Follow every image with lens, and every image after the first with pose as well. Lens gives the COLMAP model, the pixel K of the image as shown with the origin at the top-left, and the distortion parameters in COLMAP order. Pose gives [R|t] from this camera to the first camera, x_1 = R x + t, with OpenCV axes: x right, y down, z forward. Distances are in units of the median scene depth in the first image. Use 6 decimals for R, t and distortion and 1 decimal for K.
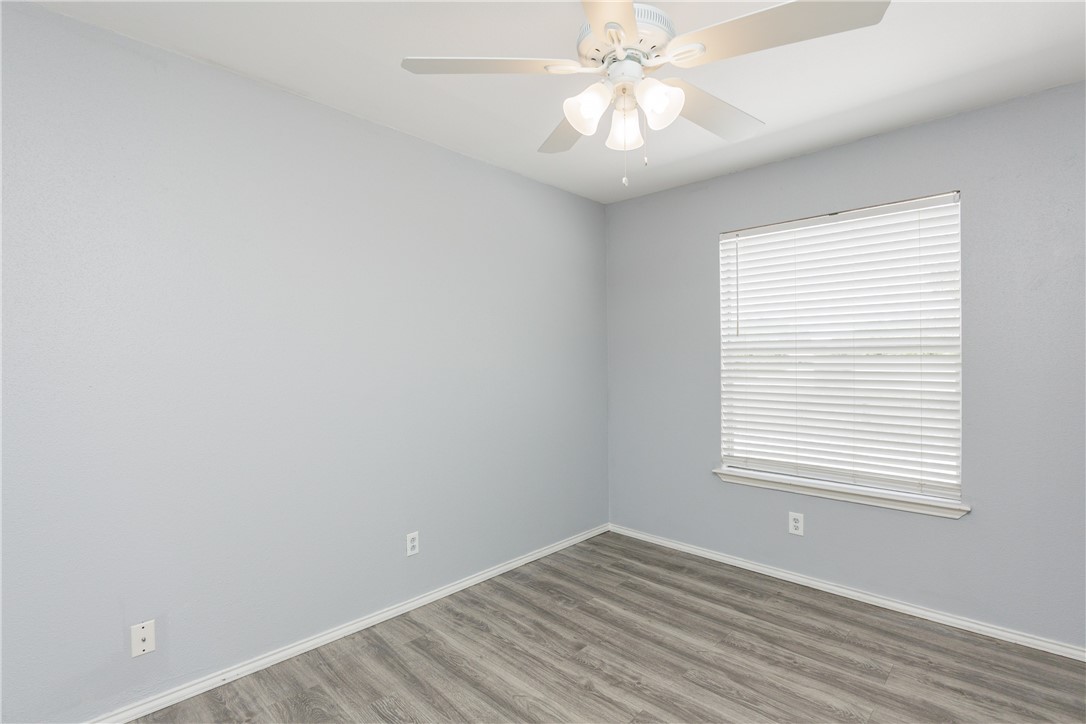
lens RADIAL K [[513.4, 0, 544.7], [0, 513.4, 360.8], [0, 0, 1]] dist [-0.013904, 0.001203]
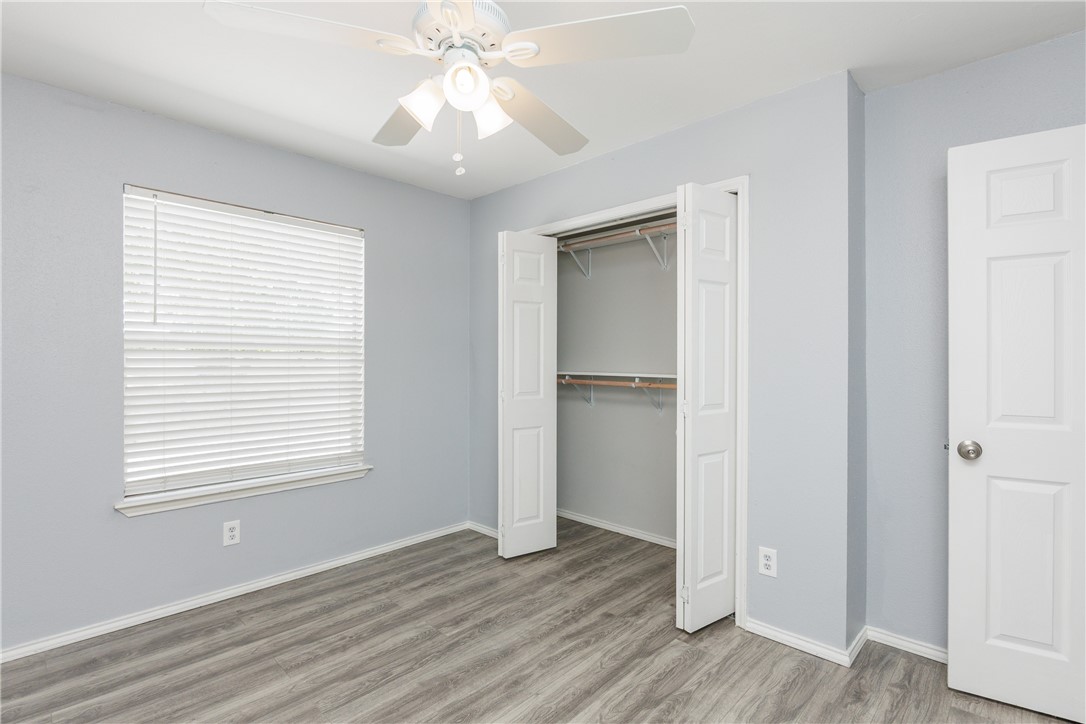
lens RADIAL K [[513.4, 0, 545.3], [0, 513.4, 359.2], [0, 0, 1]] dist [-0.013904, 0.001203]
pose [[0.005005, 0.000992, 0.999987, -0.504887], [-0.002042, 0.999997, -0.000982, 0.005265], [-0.999985, -0.002037, 0.005007, 0.507671]]
